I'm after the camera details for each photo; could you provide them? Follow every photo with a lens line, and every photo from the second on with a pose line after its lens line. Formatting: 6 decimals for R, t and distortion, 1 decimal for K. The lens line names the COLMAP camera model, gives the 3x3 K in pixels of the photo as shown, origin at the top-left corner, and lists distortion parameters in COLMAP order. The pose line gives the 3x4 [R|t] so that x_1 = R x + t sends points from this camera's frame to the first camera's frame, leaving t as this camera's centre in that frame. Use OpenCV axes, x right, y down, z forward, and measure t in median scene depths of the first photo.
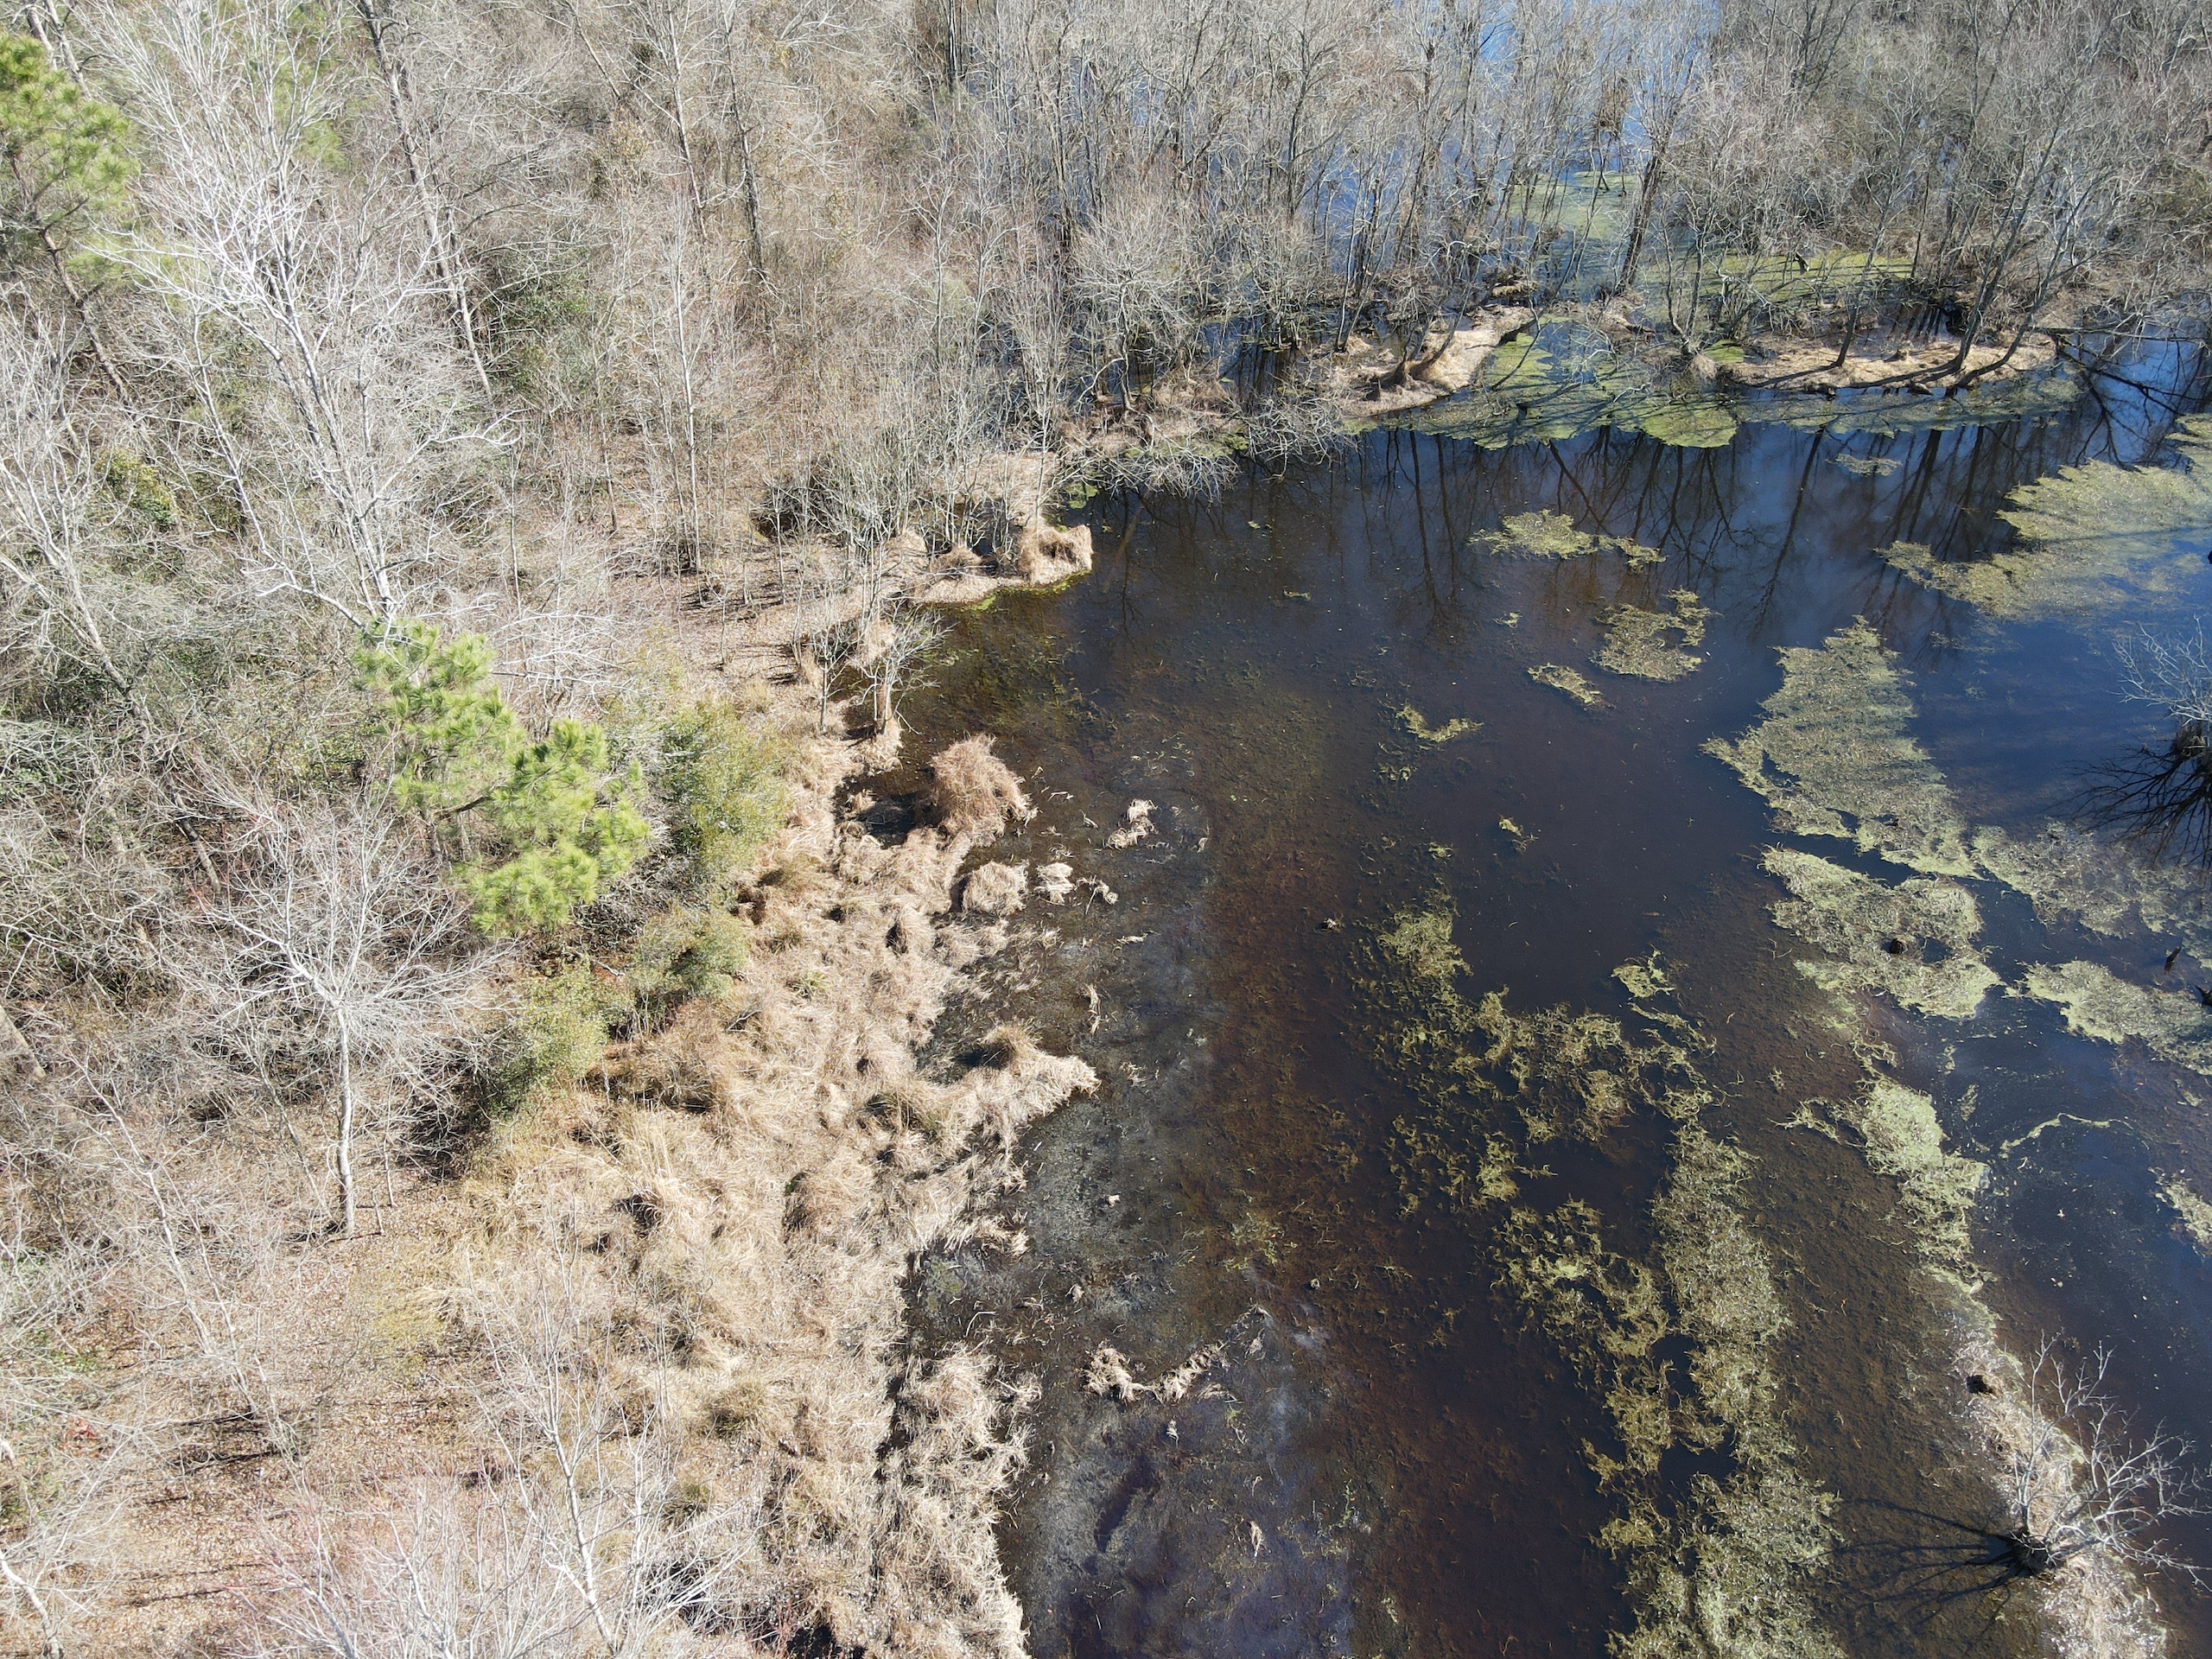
lens RADIAL K [[1618.9, 0, 1124.4], [0, 1618.9, 829.5], [0, 0, 1]] dist [0.001237, 0.016487]
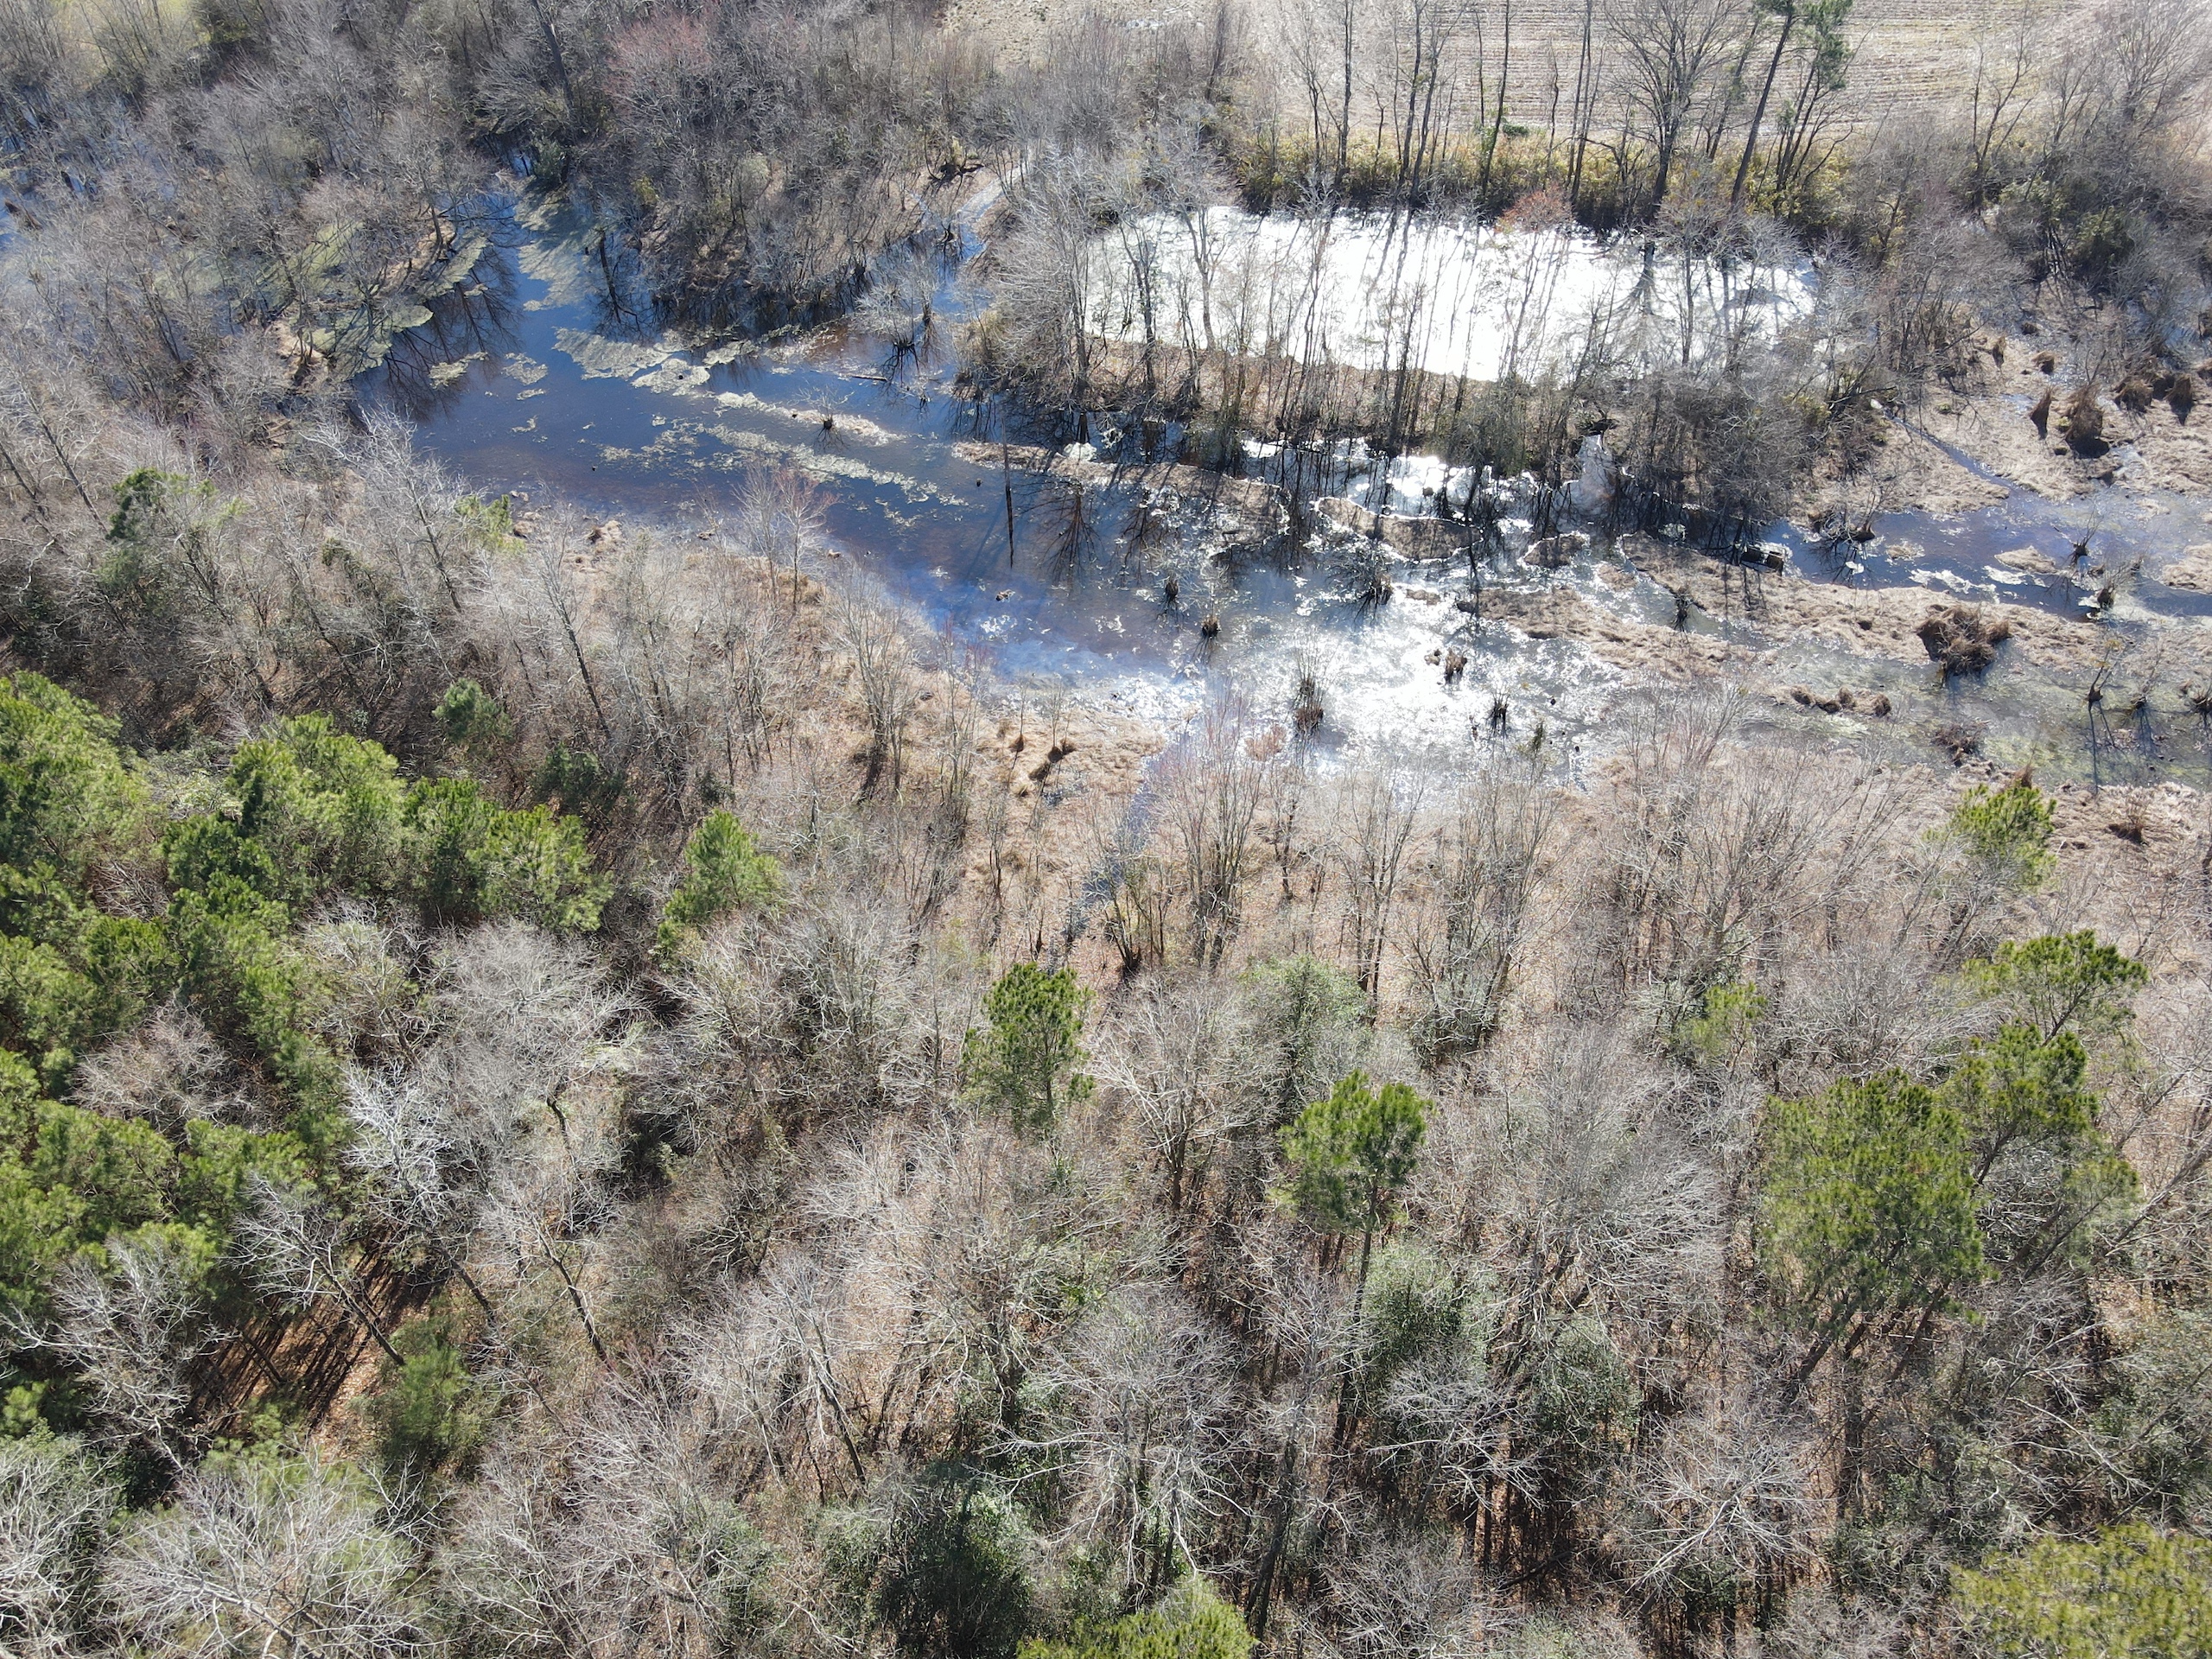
lens RADIAL K [[1618.9, 0, 1106.8], [0, 1618.9, 821.8], [0, 0, 1]] dist [0.001237, 0.016487]
pose [[0.275912, -0.708786, 0.649226, -2.291731], [0.627936, 0.644301, 0.436546, -0.266471], [-0.727715, 0.287225, 0.622843, -1.624856]]
